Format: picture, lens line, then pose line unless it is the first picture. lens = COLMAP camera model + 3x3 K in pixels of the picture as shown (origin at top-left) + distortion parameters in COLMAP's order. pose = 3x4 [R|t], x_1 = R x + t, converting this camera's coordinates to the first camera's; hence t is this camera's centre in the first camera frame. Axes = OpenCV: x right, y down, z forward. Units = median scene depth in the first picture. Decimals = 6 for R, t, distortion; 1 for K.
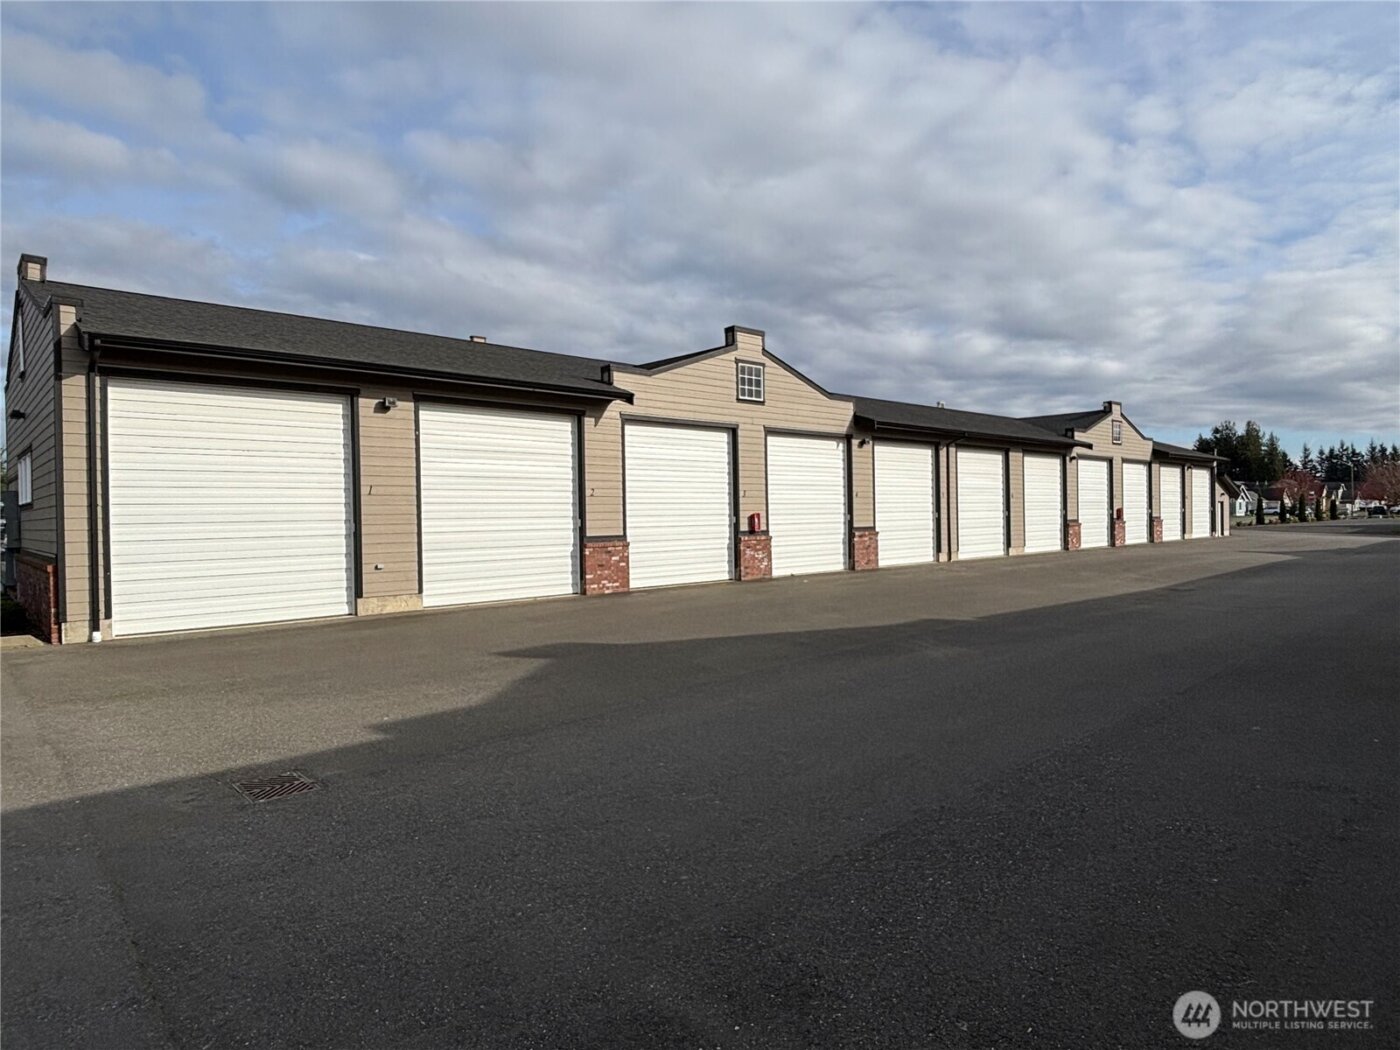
lens RADIAL K [[831.1, 0, 699.8], [0, 831.1, 523.1], [0, 0, 1]] dist [-0.008558, -0.001178]
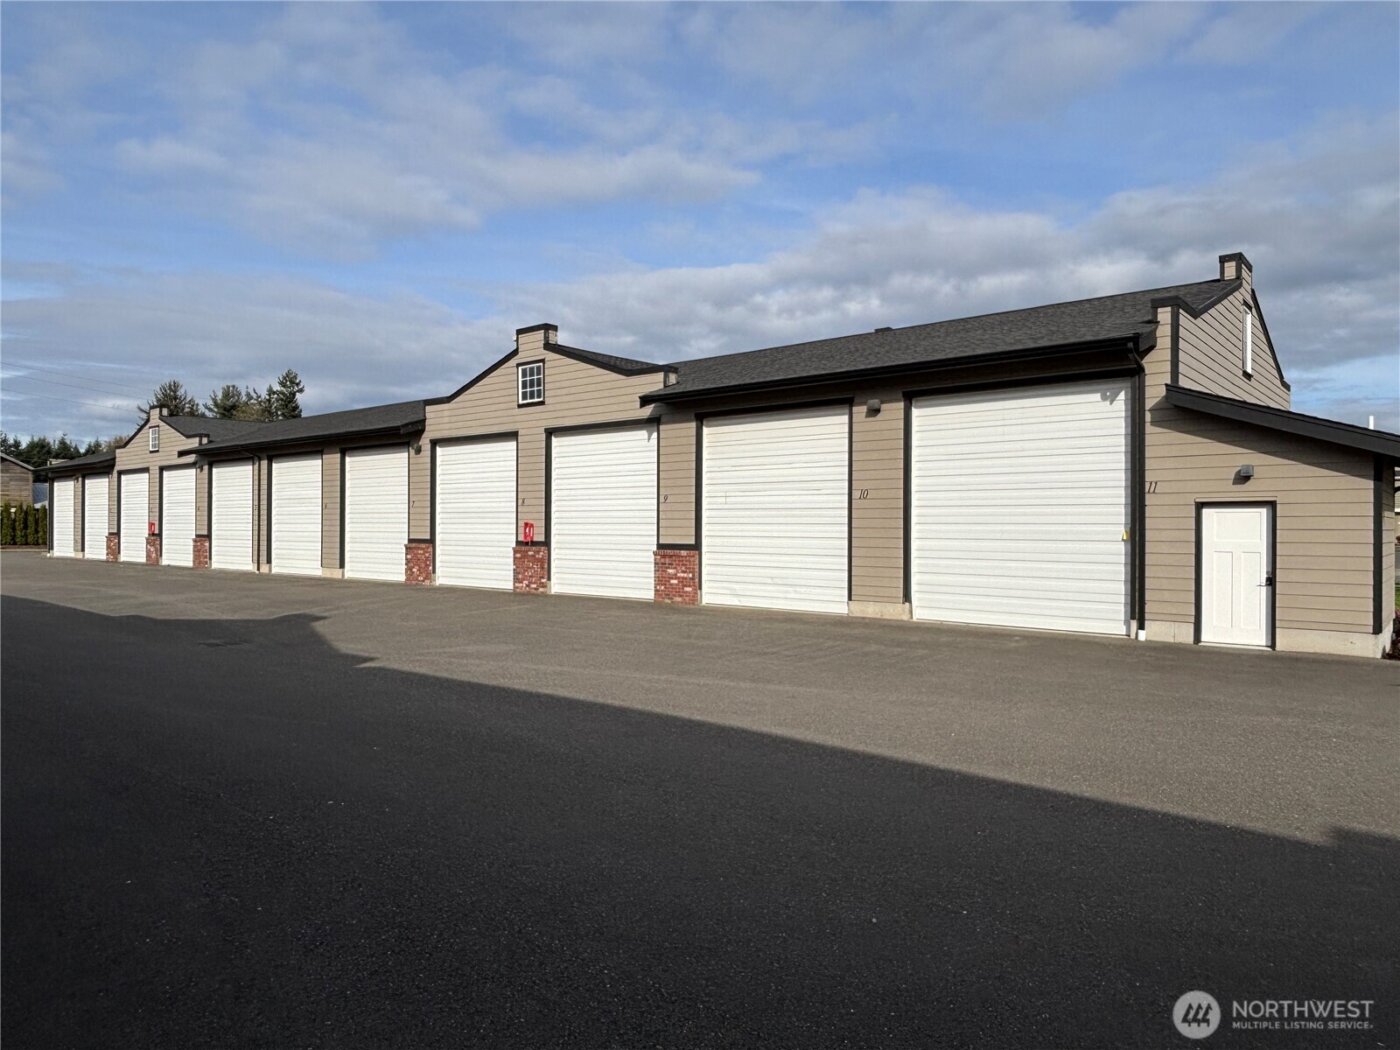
lens RADIAL K [[921.8, 0, 690.6], [0, 921.8, 525.9], [0, 0, 1]] dist [0.001686, 0.000097]
pose [[0.112518, 0.018662, -0.993474, 1.120608], [-0.012604, 0.999770, 0.017353, -0.028677], [0.993570, 0.010569, 0.112728, 1.062735]]
